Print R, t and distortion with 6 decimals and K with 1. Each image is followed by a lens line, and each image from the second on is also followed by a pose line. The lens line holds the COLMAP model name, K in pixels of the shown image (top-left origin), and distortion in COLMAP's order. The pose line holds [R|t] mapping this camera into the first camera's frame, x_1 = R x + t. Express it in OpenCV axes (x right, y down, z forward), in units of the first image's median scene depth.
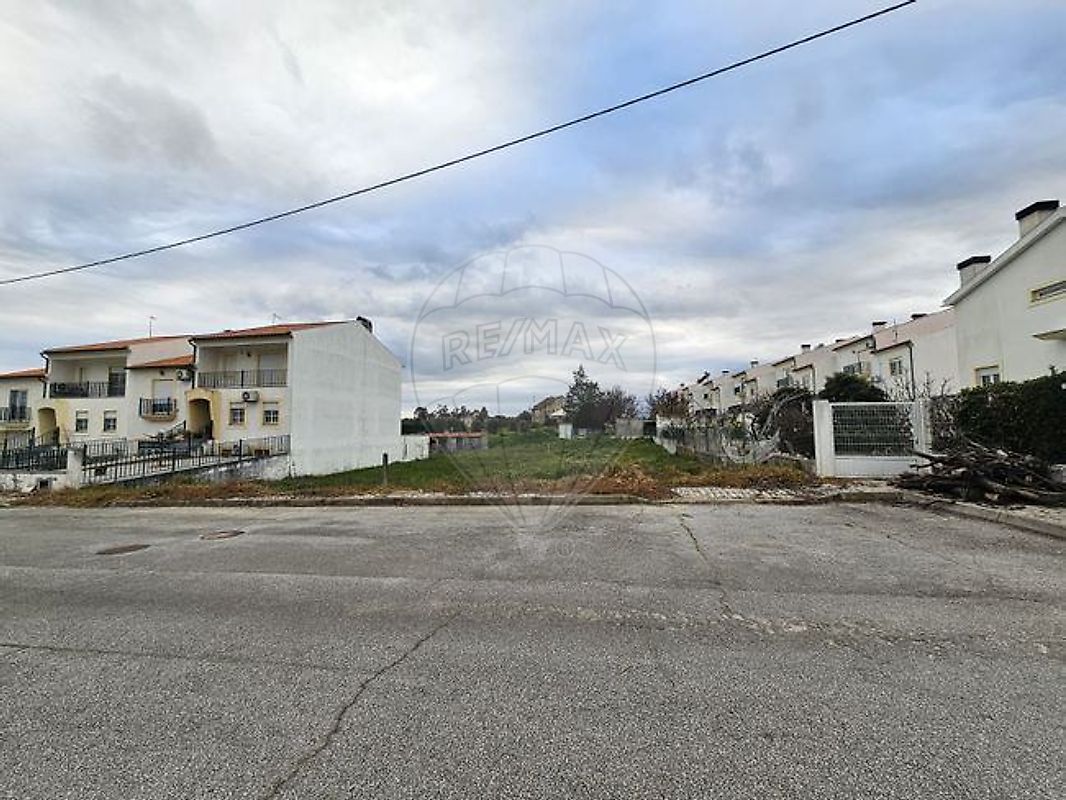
lens RADIAL K [[432.6, 0, 532.2], [0, 432.6, 378.9], [0, 0, 1]] dist [0.009703, -0.000107]
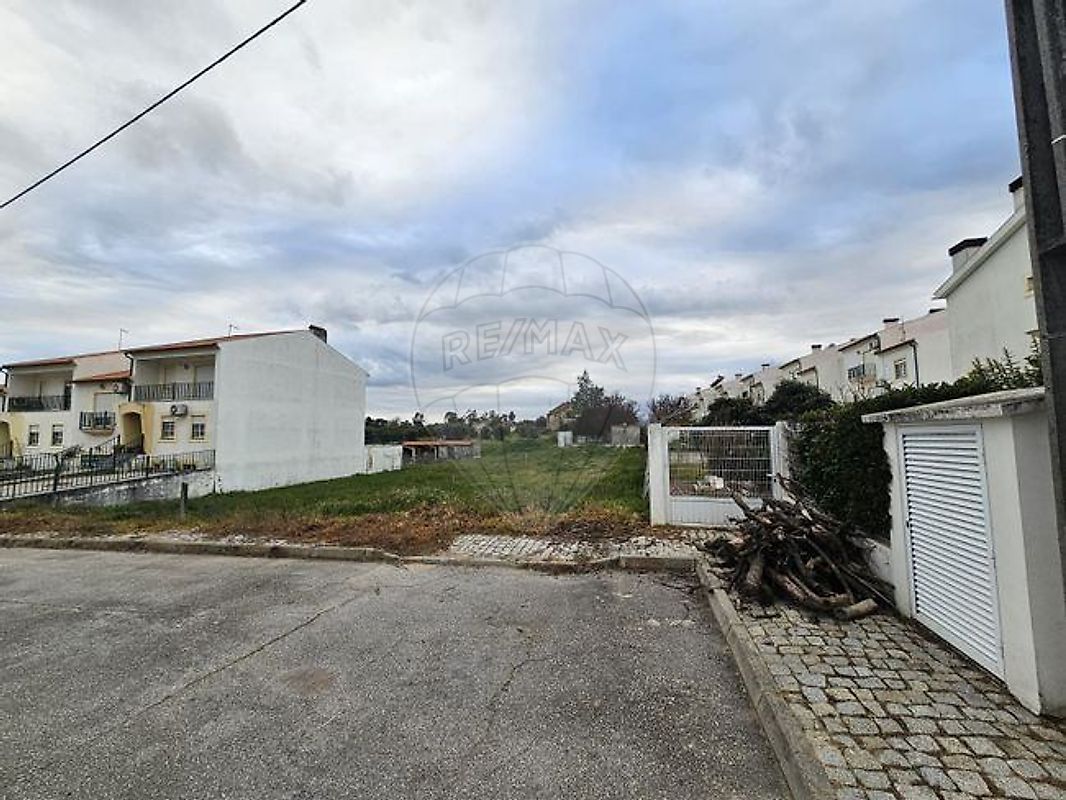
lens RADIAL K [[440.7, 0, 533.0], [0, 440.7, 400.0], [0, 0, 1]] dist [0.000789, 0.000123]
pose [[0.997158, -0.007906, -0.074924, 0.120344], [0.010934, 0.999136, 0.040093, -0.007272], [0.074542, -0.040798, 0.996383, 0.040901]]
